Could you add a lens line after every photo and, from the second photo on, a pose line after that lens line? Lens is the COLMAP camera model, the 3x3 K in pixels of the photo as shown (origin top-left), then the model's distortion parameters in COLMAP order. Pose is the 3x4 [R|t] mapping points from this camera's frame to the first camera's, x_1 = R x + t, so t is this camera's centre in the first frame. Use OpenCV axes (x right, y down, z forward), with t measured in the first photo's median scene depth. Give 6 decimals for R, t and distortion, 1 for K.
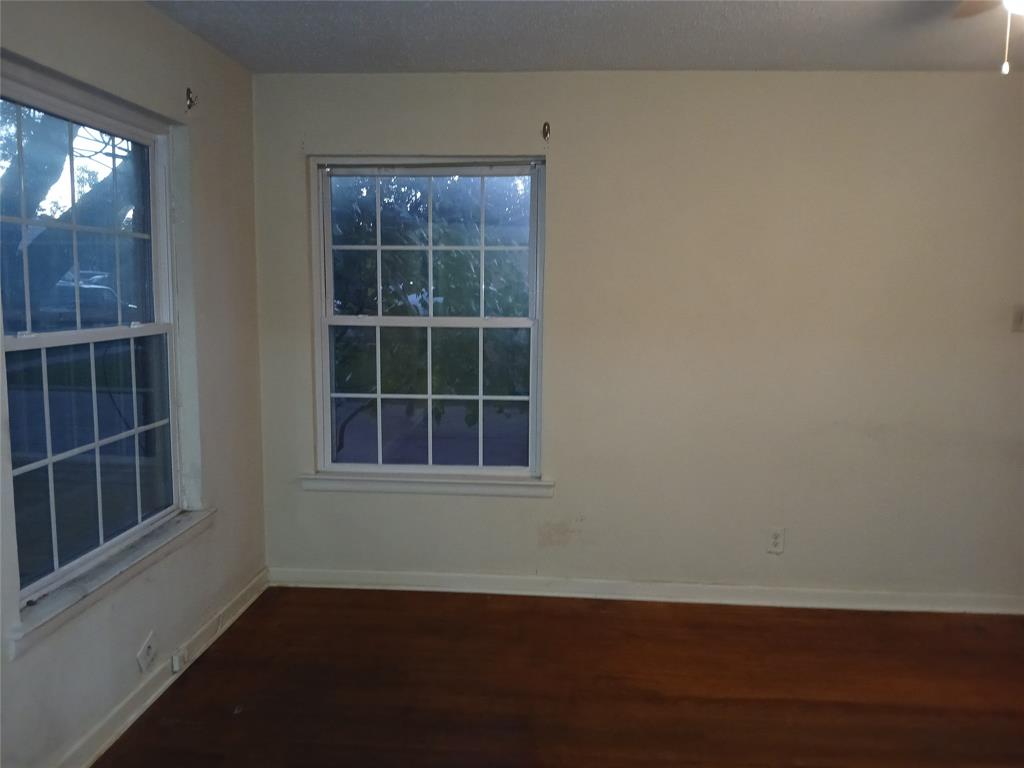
lens RADIAL K [[794.3, 0, 515.1], [0, 794.3, 390.4], [0, 0, 1]] dist [0.041888, -0.100324]
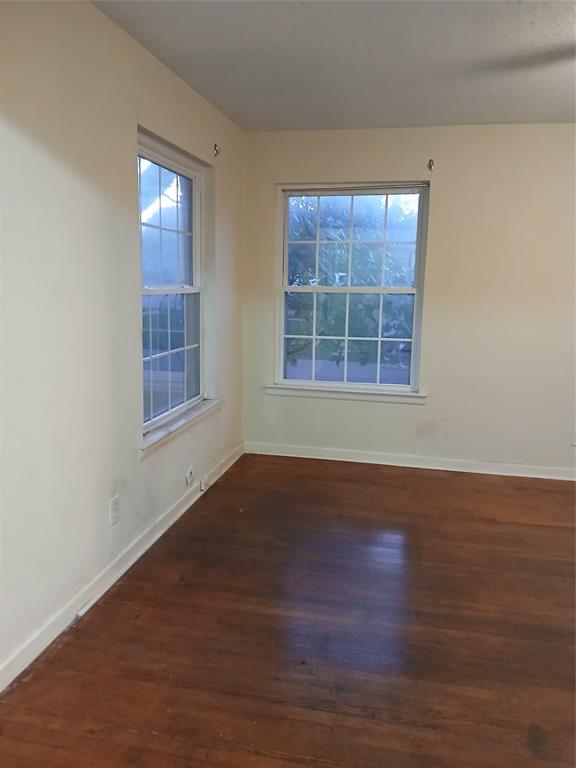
lens RADIAL K [[595.7, 0, 286.1], [0, 595.7, 379.5], [0, 0, 1]] dist [0.041888, -0.100324]
pose [[0.988767, 0.030476, -0.146322, -0.057012], [-0.025133, 0.998953, 0.038226, 0.052827], [0.147334, -0.034119, 0.988498, -0.200704]]
